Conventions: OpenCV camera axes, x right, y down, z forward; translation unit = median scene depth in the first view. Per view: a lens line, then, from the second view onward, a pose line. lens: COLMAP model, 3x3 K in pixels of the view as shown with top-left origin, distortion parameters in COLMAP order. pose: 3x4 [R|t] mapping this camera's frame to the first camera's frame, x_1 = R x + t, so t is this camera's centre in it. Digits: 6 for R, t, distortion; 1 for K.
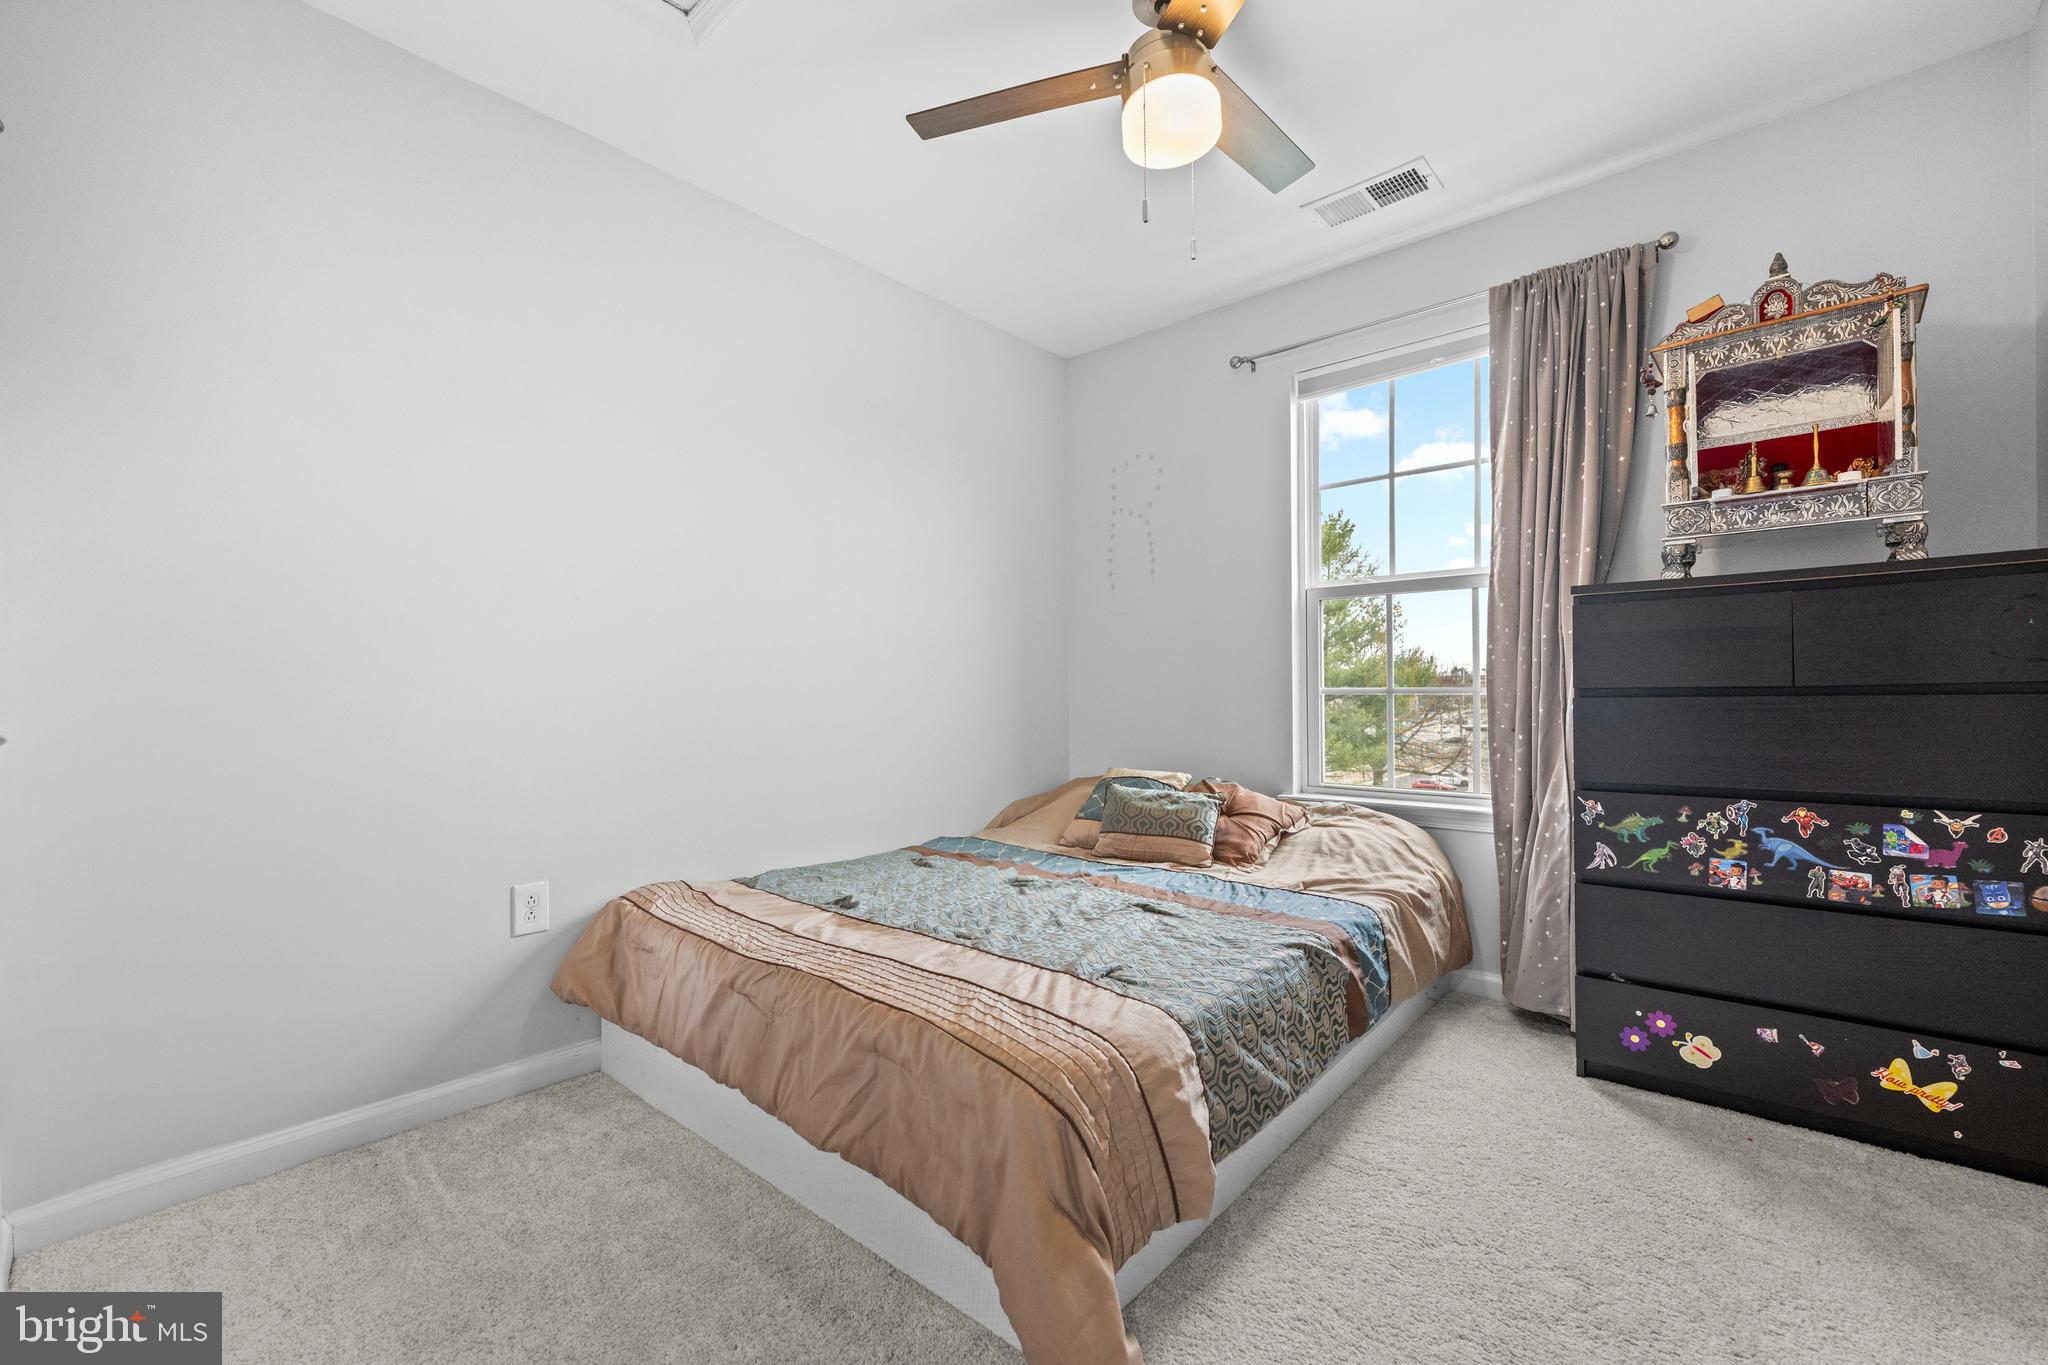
lens RADIAL K [[817.7, 0, 1025.8], [0, 817.7, 688.2], [0, 0, 1]] dist [-0.001529, 0.000405]
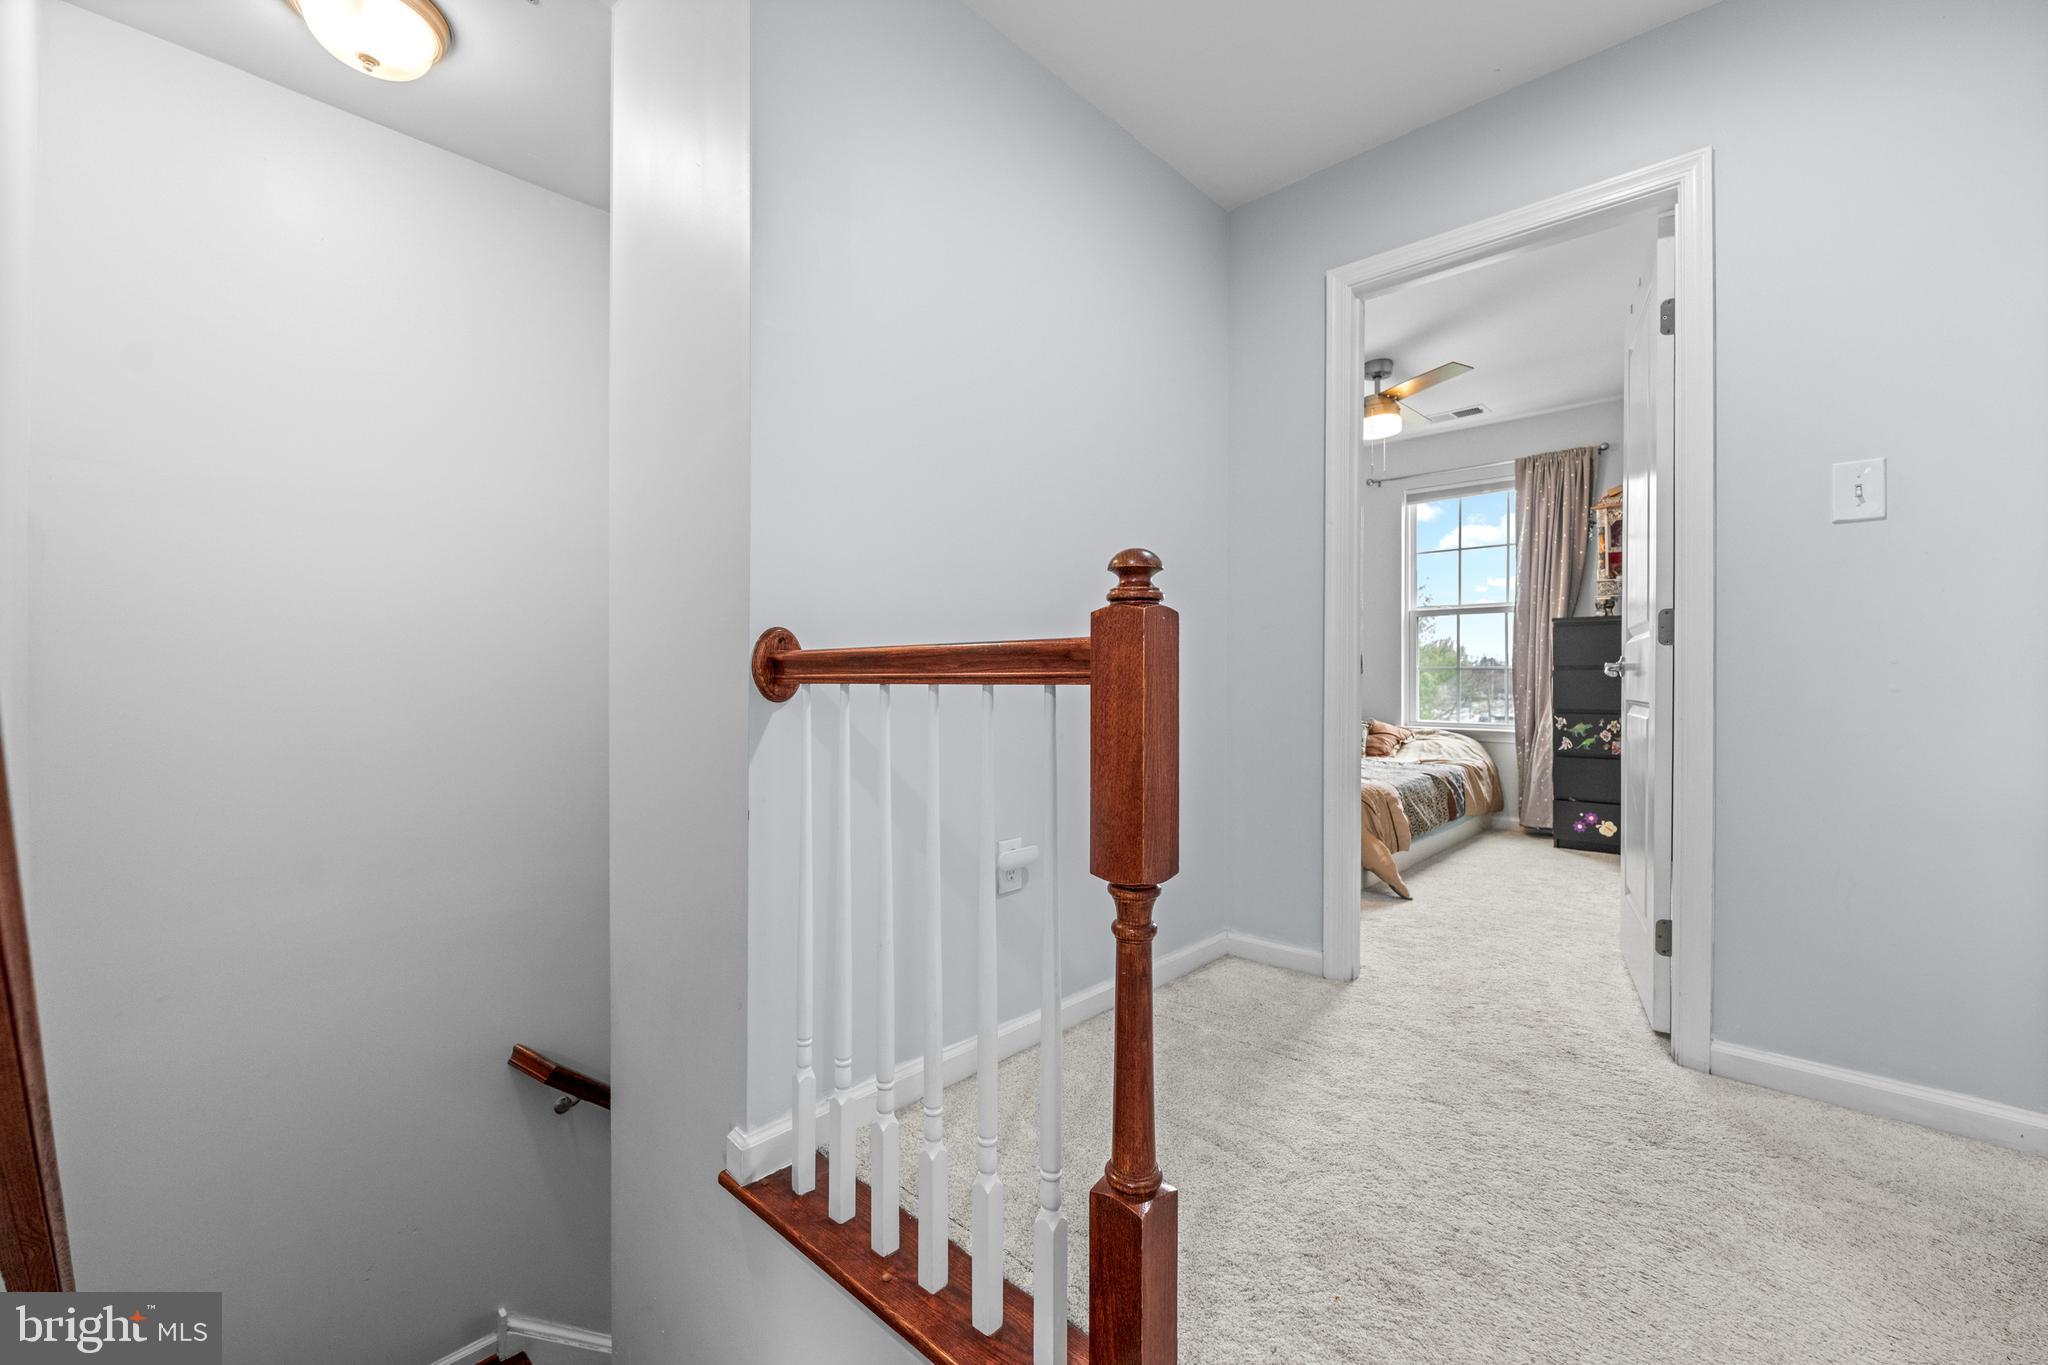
lens RADIAL K [[817.7, 0, 1022.2], [0, 817.7, 669.7], [0, 0, 1]] dist [-0.001529, 0.000405]
pose [[0.999463, 0.010286, -0.031114, -0.565359], [-0.010462, 0.999930, -0.005491, 0.031790], [0.031055, 0.005813, 0.999501, -1.024657]]
